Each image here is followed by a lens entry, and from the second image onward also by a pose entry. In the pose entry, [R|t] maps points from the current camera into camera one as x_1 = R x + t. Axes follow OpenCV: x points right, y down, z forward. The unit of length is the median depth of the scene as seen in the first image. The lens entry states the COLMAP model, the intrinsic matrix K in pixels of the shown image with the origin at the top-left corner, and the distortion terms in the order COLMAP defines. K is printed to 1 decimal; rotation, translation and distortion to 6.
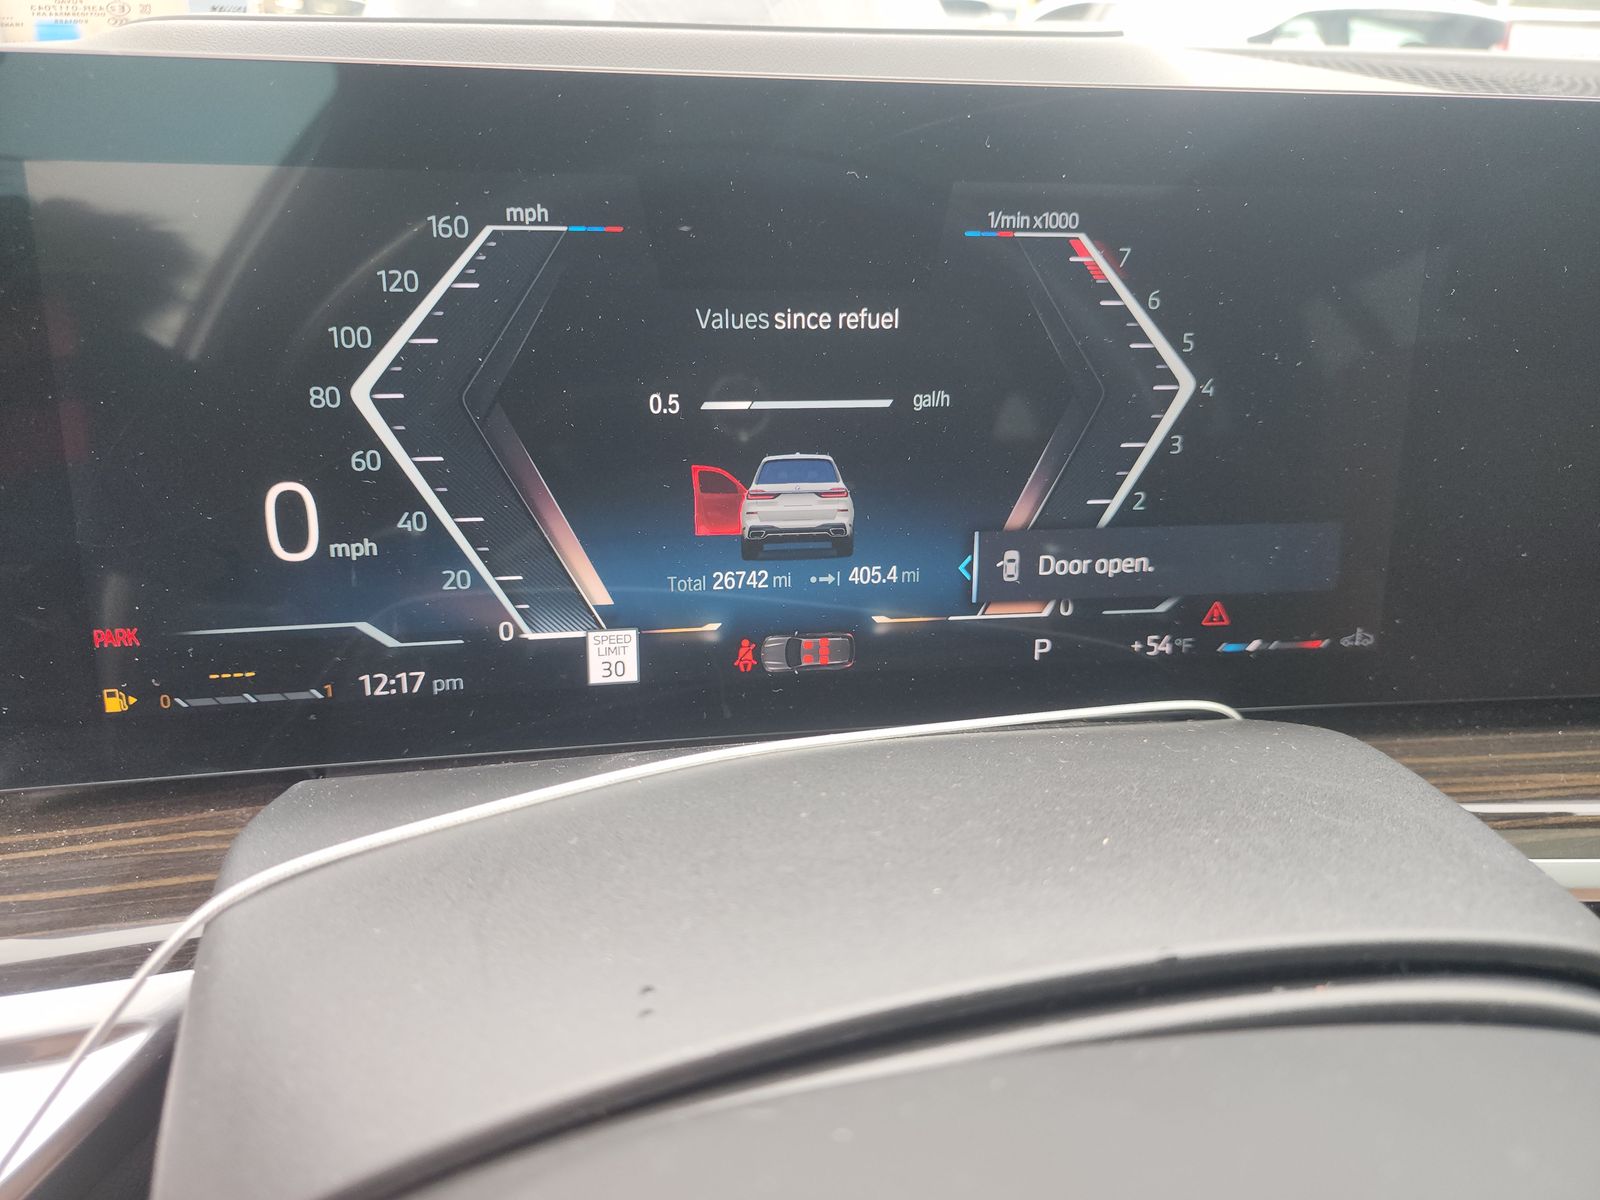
lens RADIAL K [[1065.0, 0, 800.0], [0, 1065.0, 601.8], [0, 0, 1]] dist [0.019801, -0.018781]
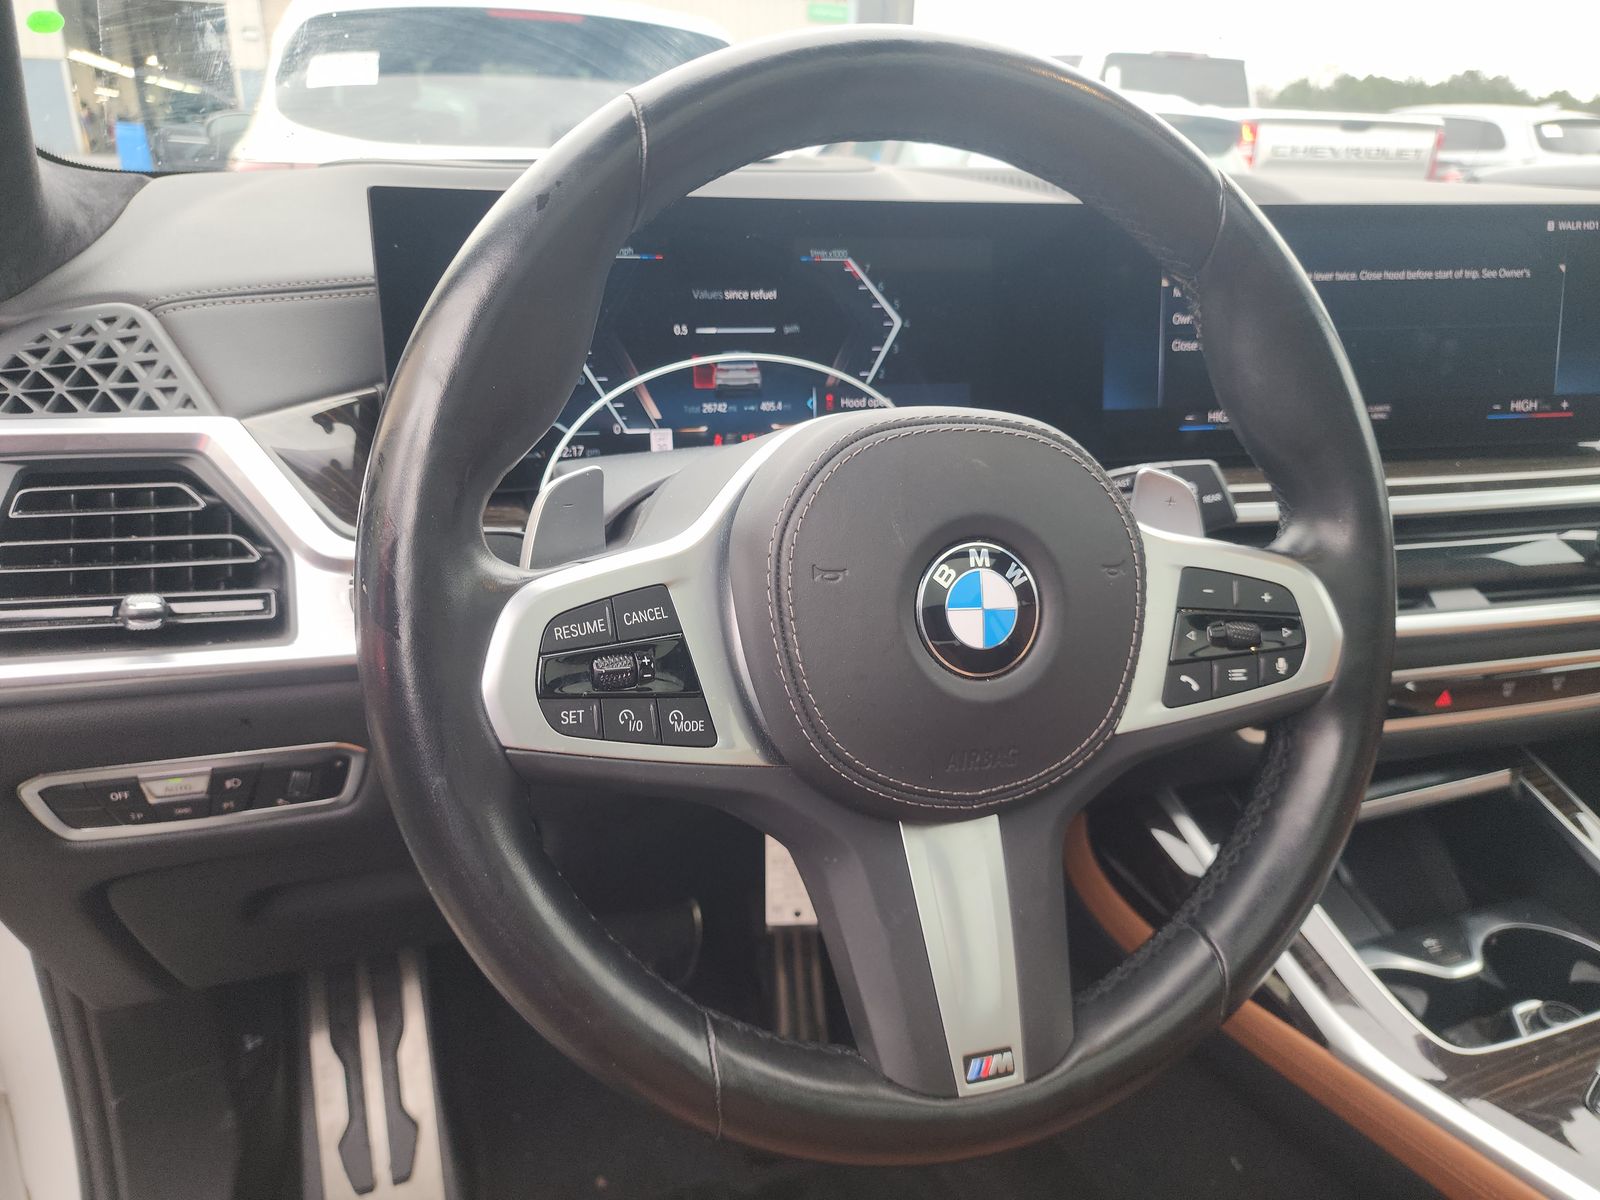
lens RADIAL K [[1065.0, 0, 800.6], [0, 1065.0, 587.3], [0, 0, 1]] dist [0.019801, -0.018781]
pose [[0.982694, -0.059591, 0.175391, -0.302148], [0.070187, 0.996026, -0.054836, 0.506839], [-0.171426, 0.066197, 0.982971, -1.269567]]
